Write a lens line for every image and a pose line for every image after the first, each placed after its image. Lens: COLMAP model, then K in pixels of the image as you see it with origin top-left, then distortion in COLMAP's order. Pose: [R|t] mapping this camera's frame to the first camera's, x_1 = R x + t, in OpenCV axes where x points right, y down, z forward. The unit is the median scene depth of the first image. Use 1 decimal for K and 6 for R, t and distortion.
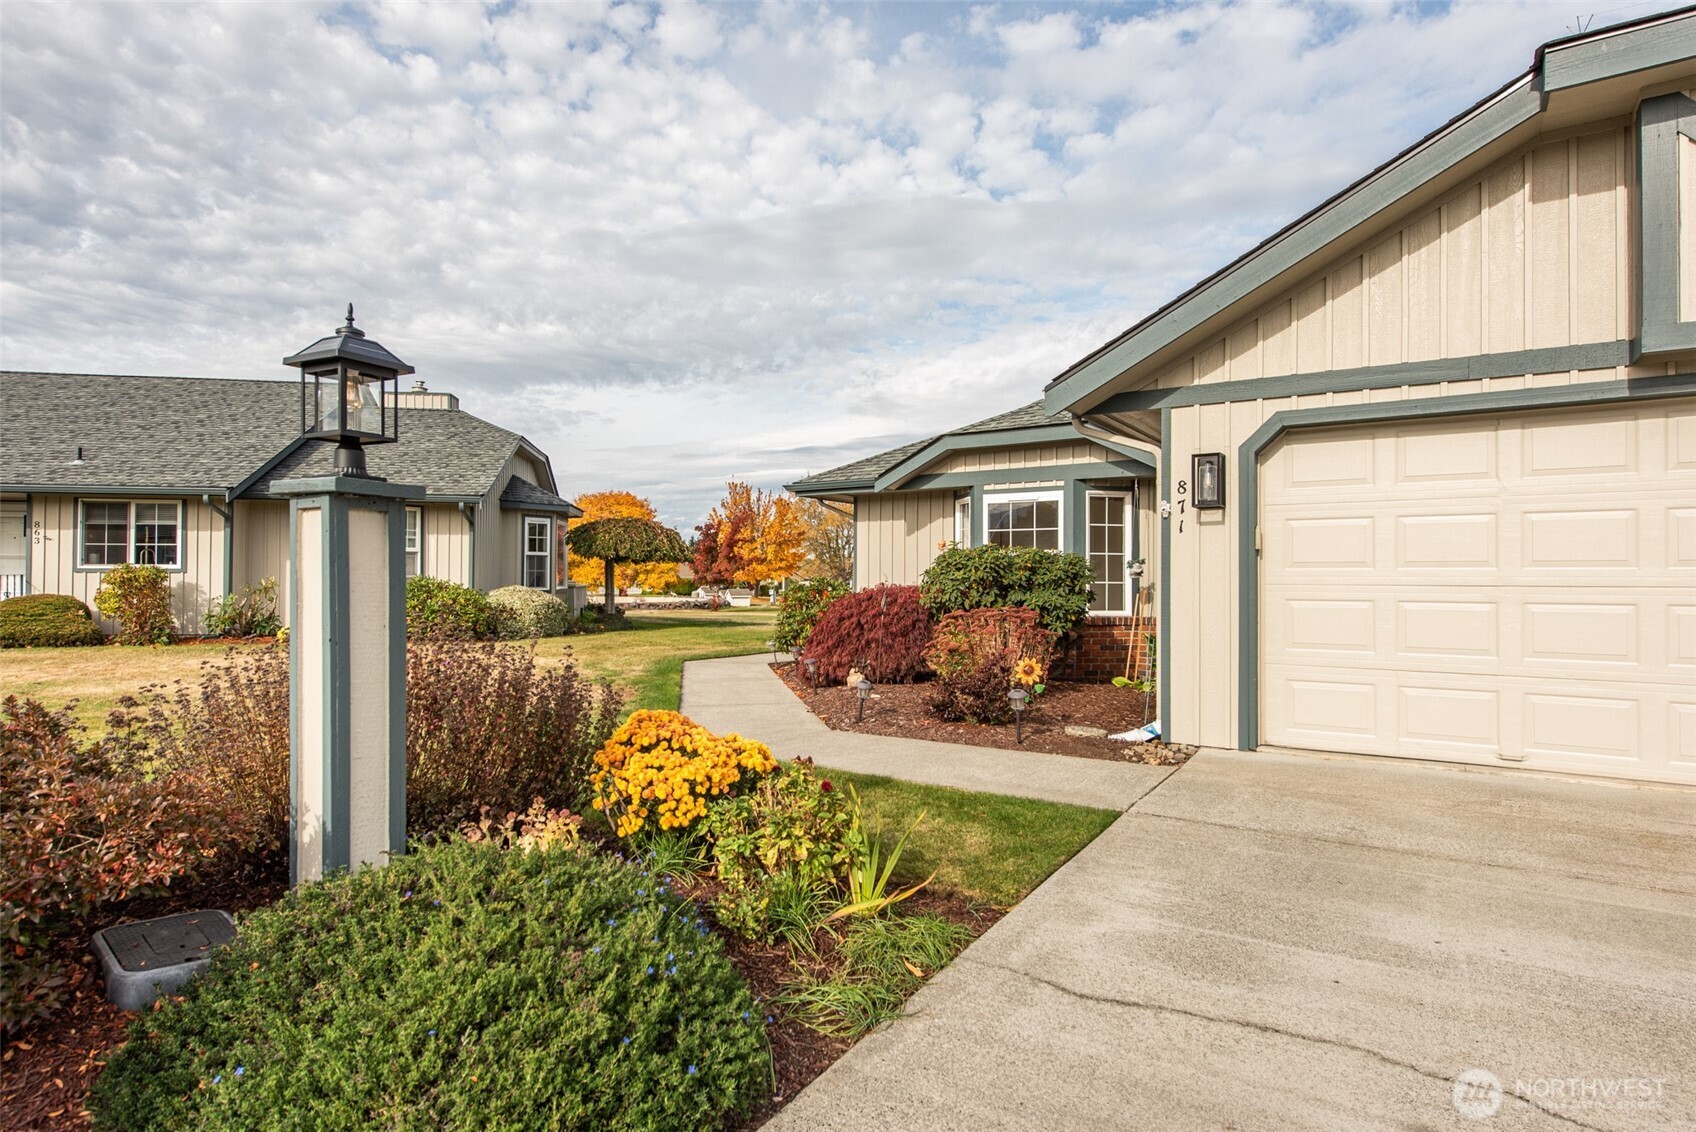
lens RADIAL K [[940.9, 0, 848.0], [0, 940.9, 566.0], [0, 0, 1]] dist [0.085453, -0.053628]
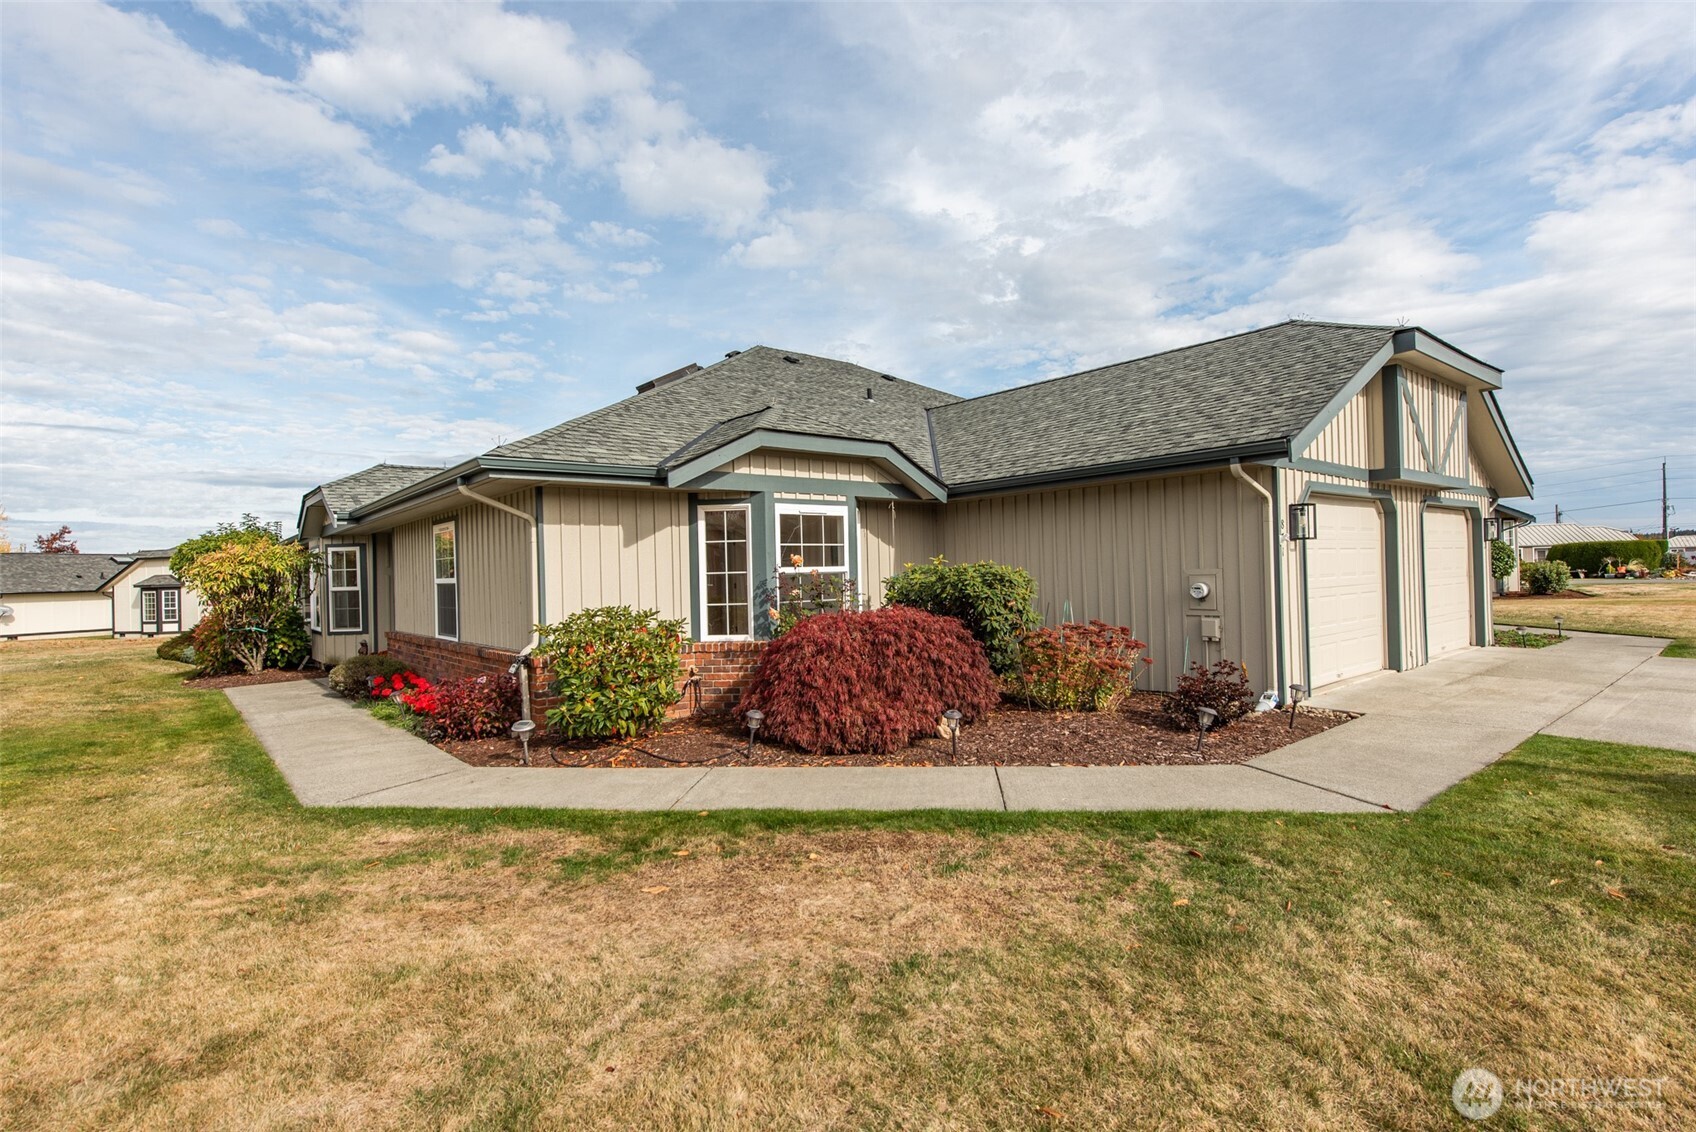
lens RADIAL K [[882.7, 0, 874.8], [0, 882.7, 566.7], [0, 0, 1]] dist [0.018135, -0.000334]
pose [[0.274885, 0.001845, 0.961475, -0.648927], [0.013790, 0.999888, -0.005861, -0.011622], [-0.961378, 0.014869, 0.274829, 0.724725]]
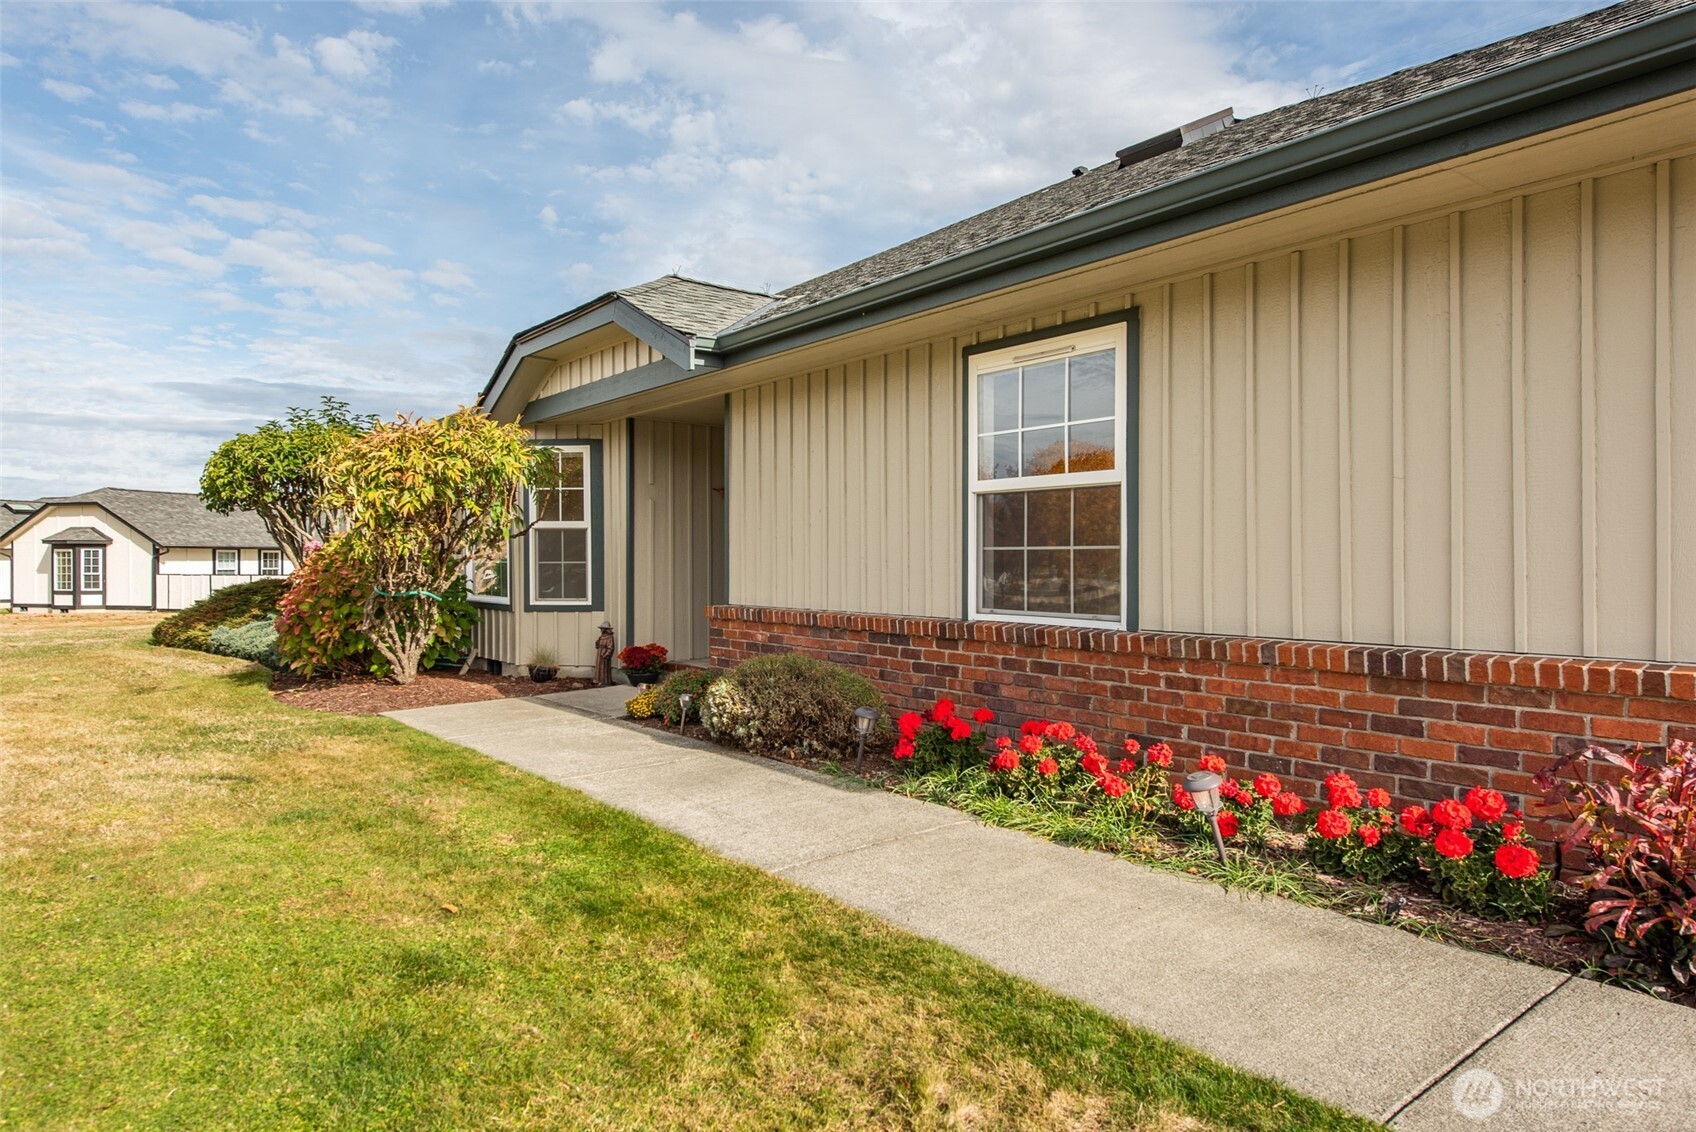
lens RADIAL K [[1037.7, 0, 848.0], [0, 1037.7, 566.0], [0, 0, 1]] dist [0.001333, 0.000064]
pose [[0.276666, -0.000189, 0.960966, -0.288774], [-0.012937, 0.999909, 0.003921, 0.032001], [-0.960879, -0.013516, 0.276638, 1.455029]]
